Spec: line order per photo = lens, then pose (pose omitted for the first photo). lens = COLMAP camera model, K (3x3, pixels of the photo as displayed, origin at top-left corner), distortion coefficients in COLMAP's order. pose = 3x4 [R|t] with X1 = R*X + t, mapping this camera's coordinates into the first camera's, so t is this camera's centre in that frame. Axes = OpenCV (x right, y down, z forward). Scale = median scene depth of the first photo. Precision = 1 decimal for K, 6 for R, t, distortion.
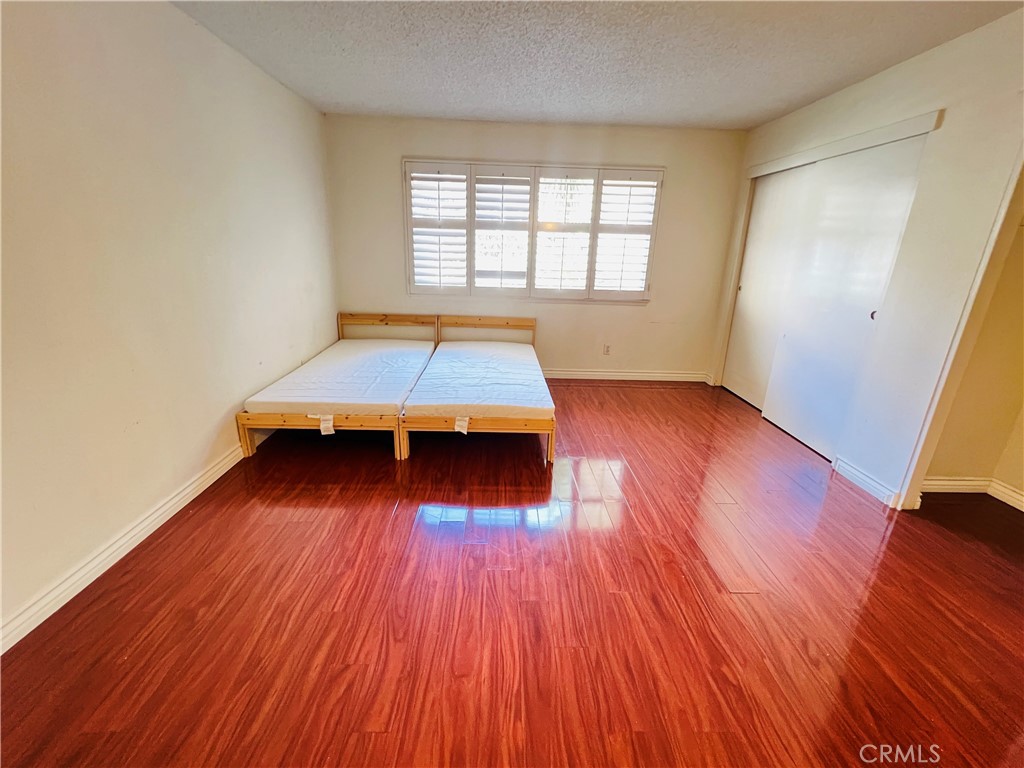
lens RADIAL K [[435.8, 0, 512.0], [0, 435.8, 384.0], [0, 0, 1]] dist [-0.001082, -0.000691]
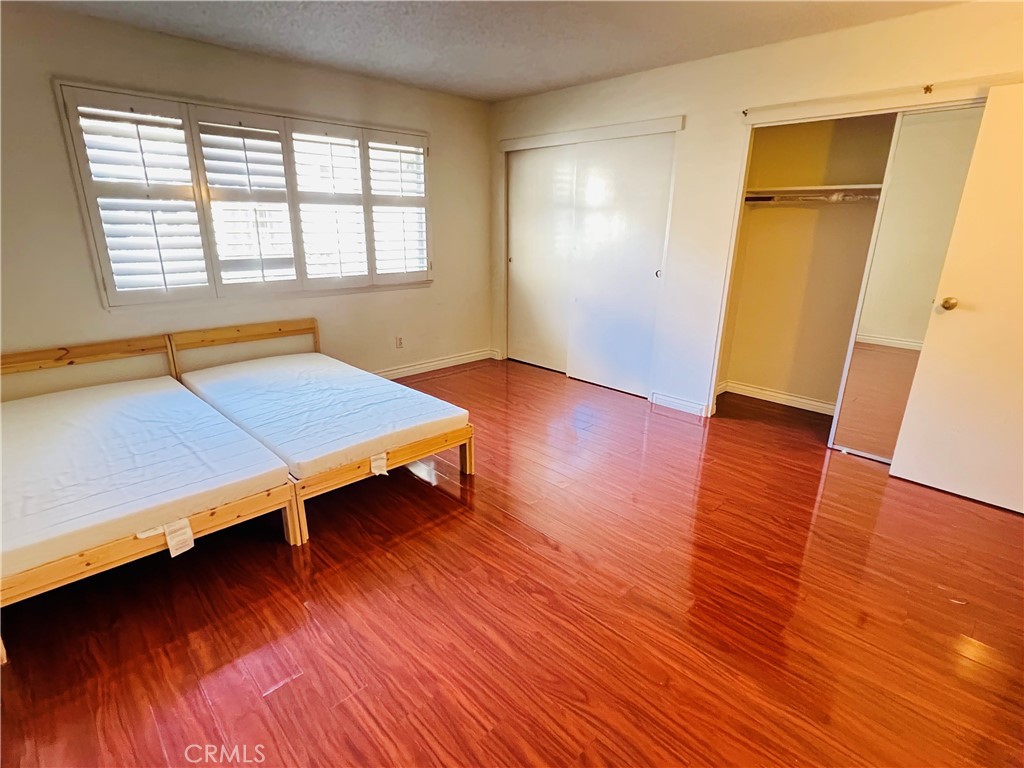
lens RADIAL K [[516.6, 0, 512.0], [0, 516.6, 384.0], [0, 0, 1]] dist [0.000702, 0.000358]
pose [[0.735379, -0.223370, 0.639784, -0.324354], [0.216215, 0.972107, 0.090873, -0.049250], [-0.642237, 0.071505, 0.763164, 0.103983]]
